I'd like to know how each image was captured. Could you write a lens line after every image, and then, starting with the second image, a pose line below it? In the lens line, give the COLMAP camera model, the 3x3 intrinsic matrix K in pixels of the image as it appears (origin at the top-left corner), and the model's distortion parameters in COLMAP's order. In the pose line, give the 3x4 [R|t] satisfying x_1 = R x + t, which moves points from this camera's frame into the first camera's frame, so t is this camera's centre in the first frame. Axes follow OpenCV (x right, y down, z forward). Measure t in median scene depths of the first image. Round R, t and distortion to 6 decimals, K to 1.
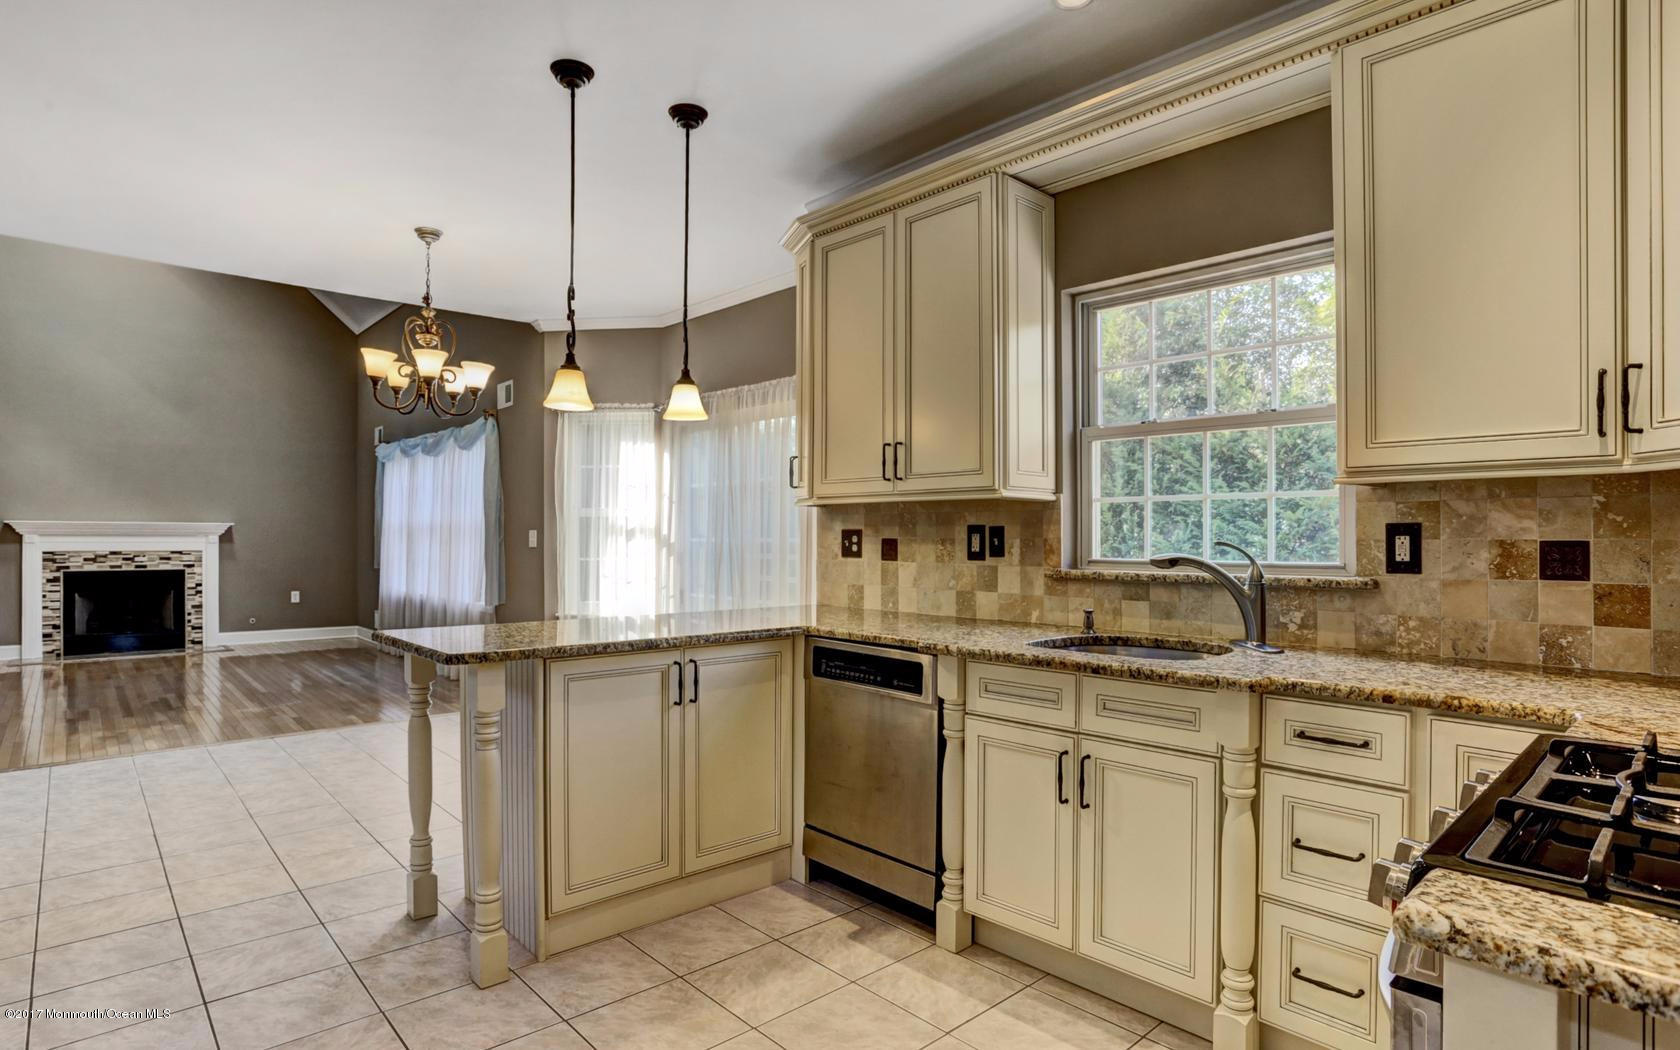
lens RADIAL K [[879.3, 0, 842.3], [0, 879.3, 519.2], [0, 0, 1]] dist [-0.071756, 0.036835]
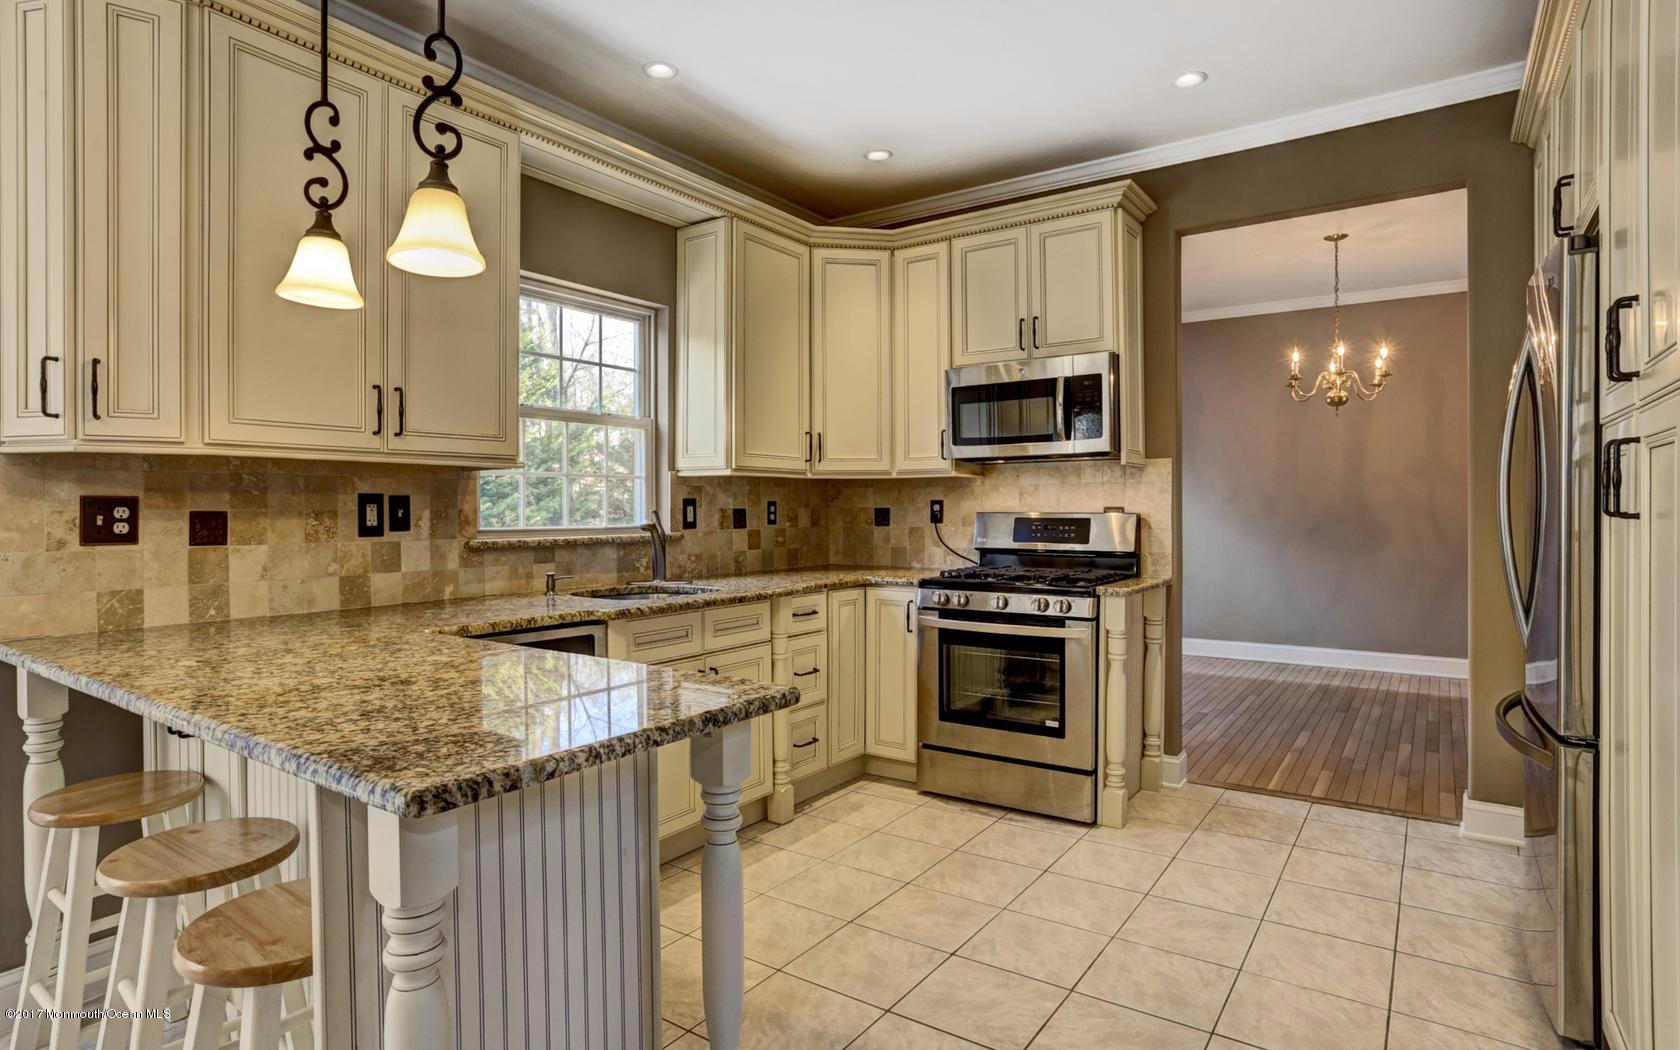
lens RADIAL K [[879.3, 0, 842.3], [0, 879.3, 519.2], [0, 0, 1]] dist [-0.071756, 0.036835]
pose [[-0.218755, -0.012861, 0.975695, -0.774128], [-0.014211, 0.999849, 0.009993, 0.016916], [-0.975676, -0.011680, -0.218905, 0.779978]]
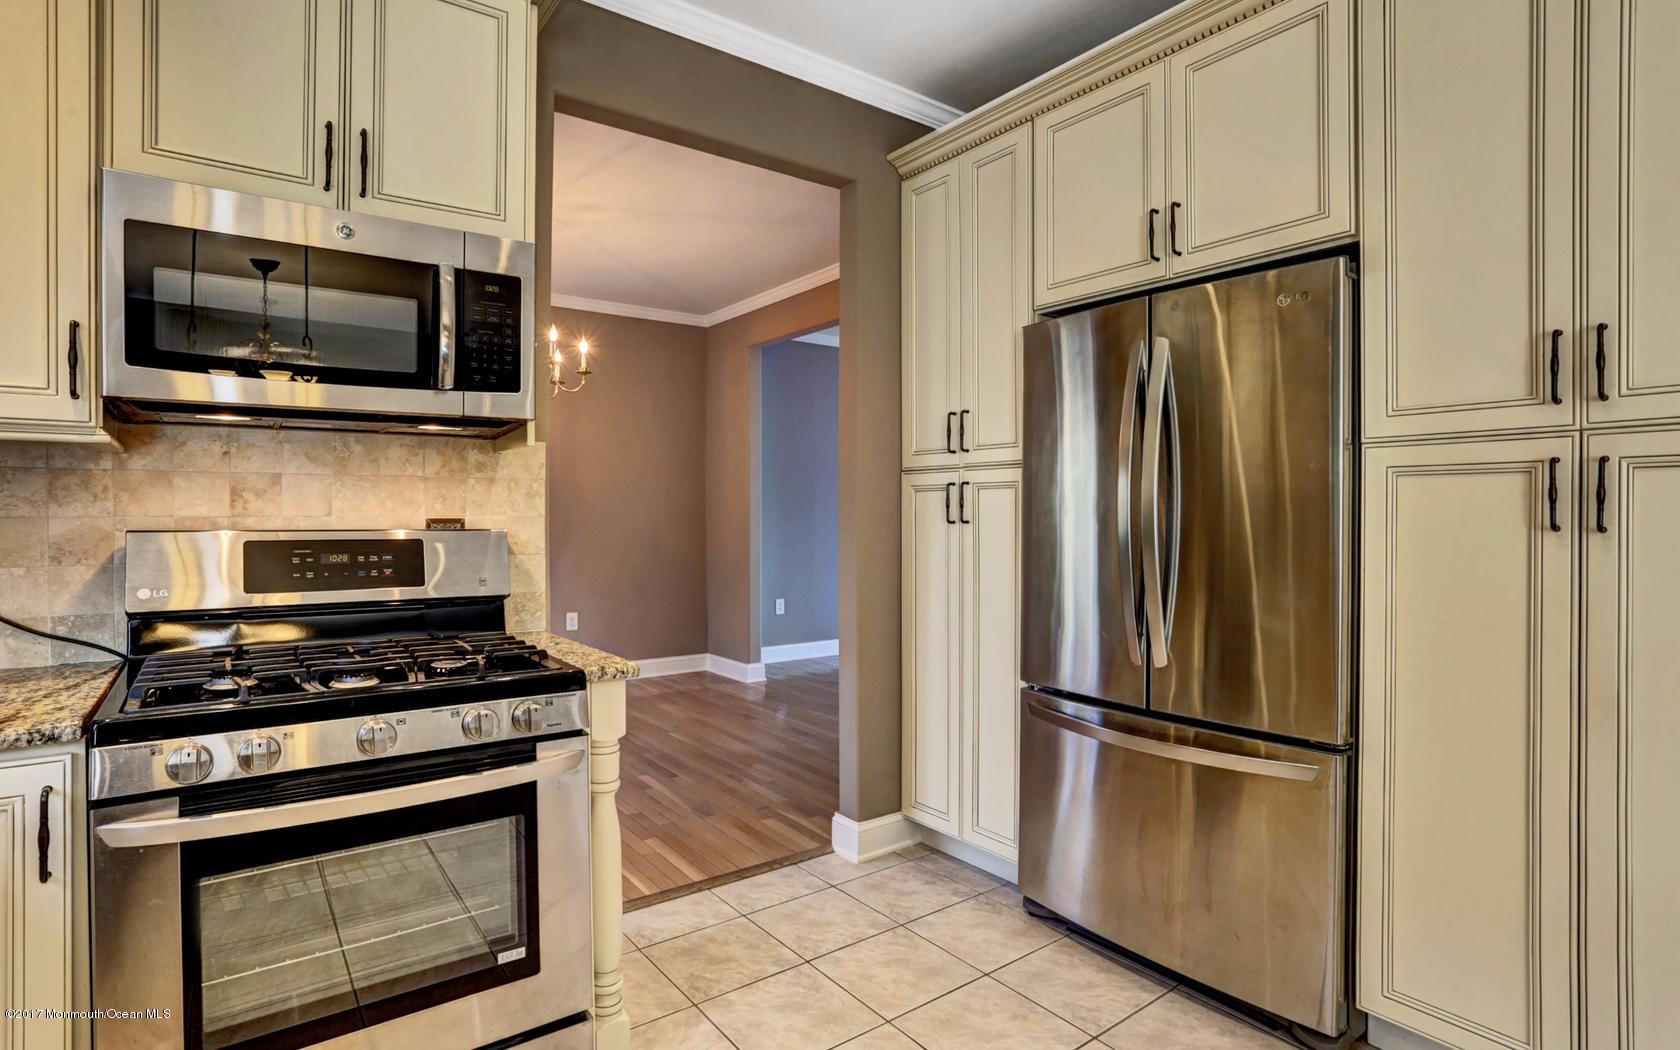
lens RADIAL K [[825.0, 0, 861.7], [0, 825.0, 526.4], [0, 0, 1]] dist [-0.041440, 0.000079]
pose [[-0.995424, -0.007610, 0.095257, -0.067193], [-0.007781, 0.999969, -0.001427, 0.010979], [-0.095243, -0.002162, -0.995452, 0.766103]]
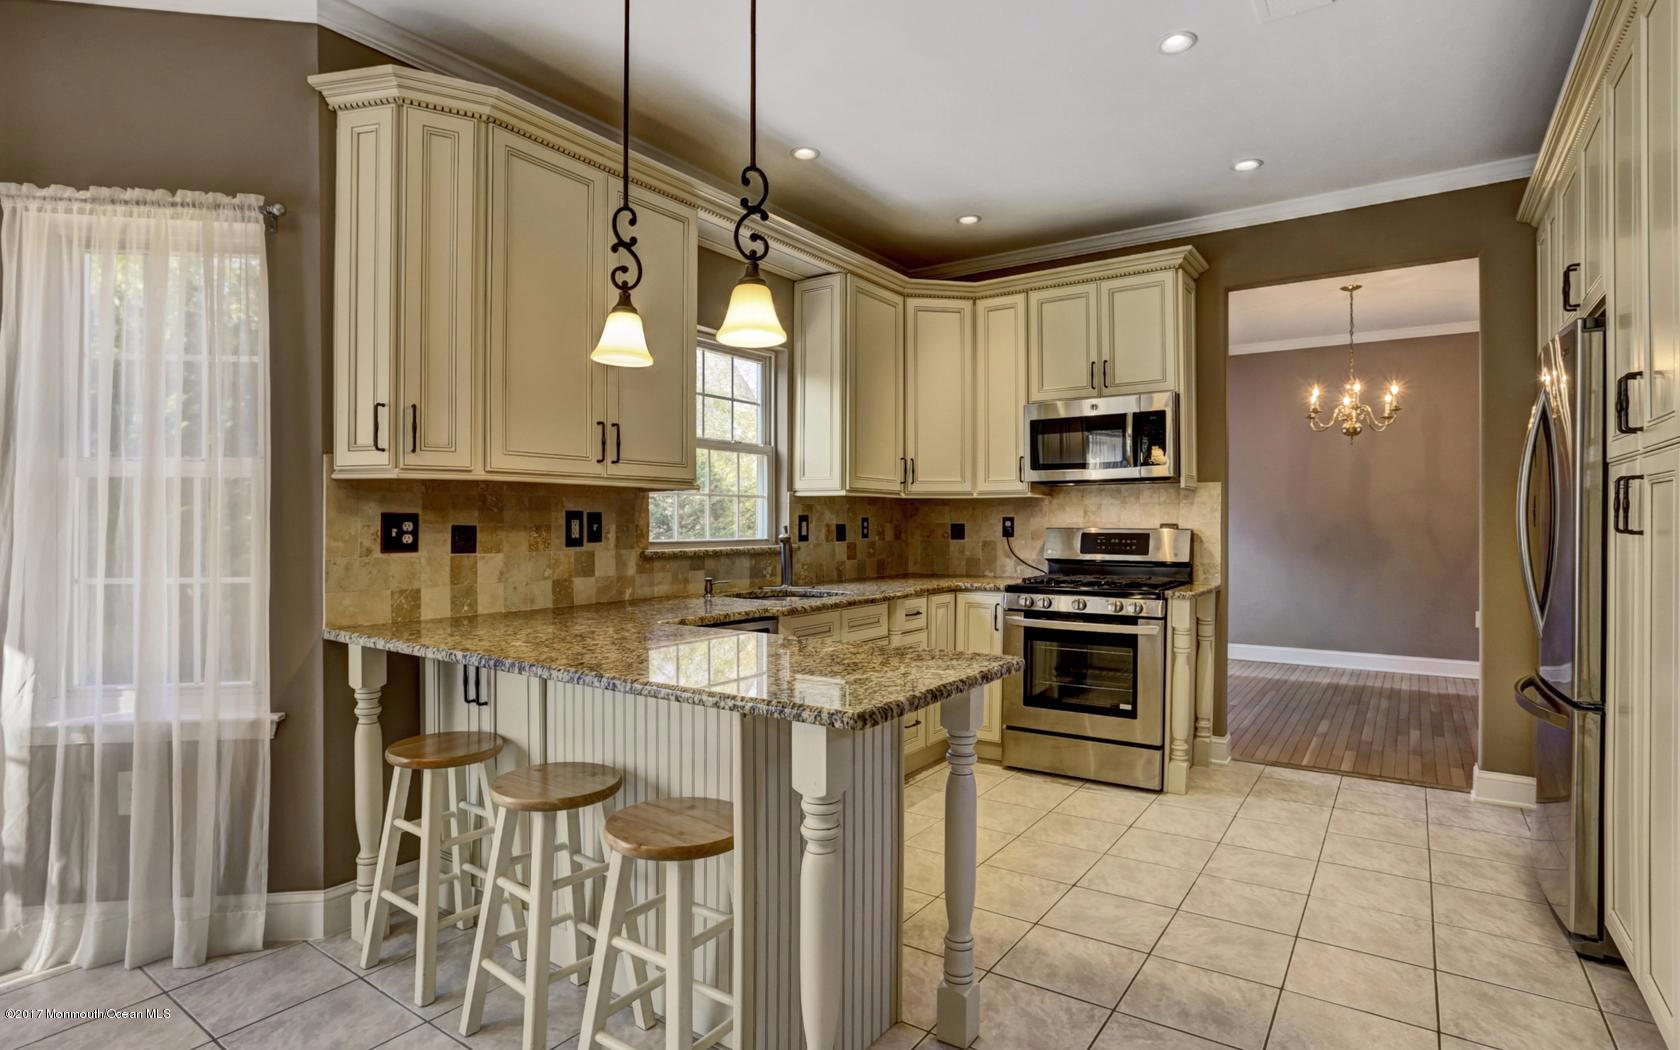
lens RADIAL K [[843.1, 0, 846.3], [0, 843.1, 534.9], [0, 0, 1]] dist [-0.080238, 0.047916]
pose [[-0.219812, -0.014573, 0.975433, -0.872682], [-0.016888, 0.999795, 0.011131, 0.018806], [-0.975396, -0.014027, -0.220013, 0.951846]]
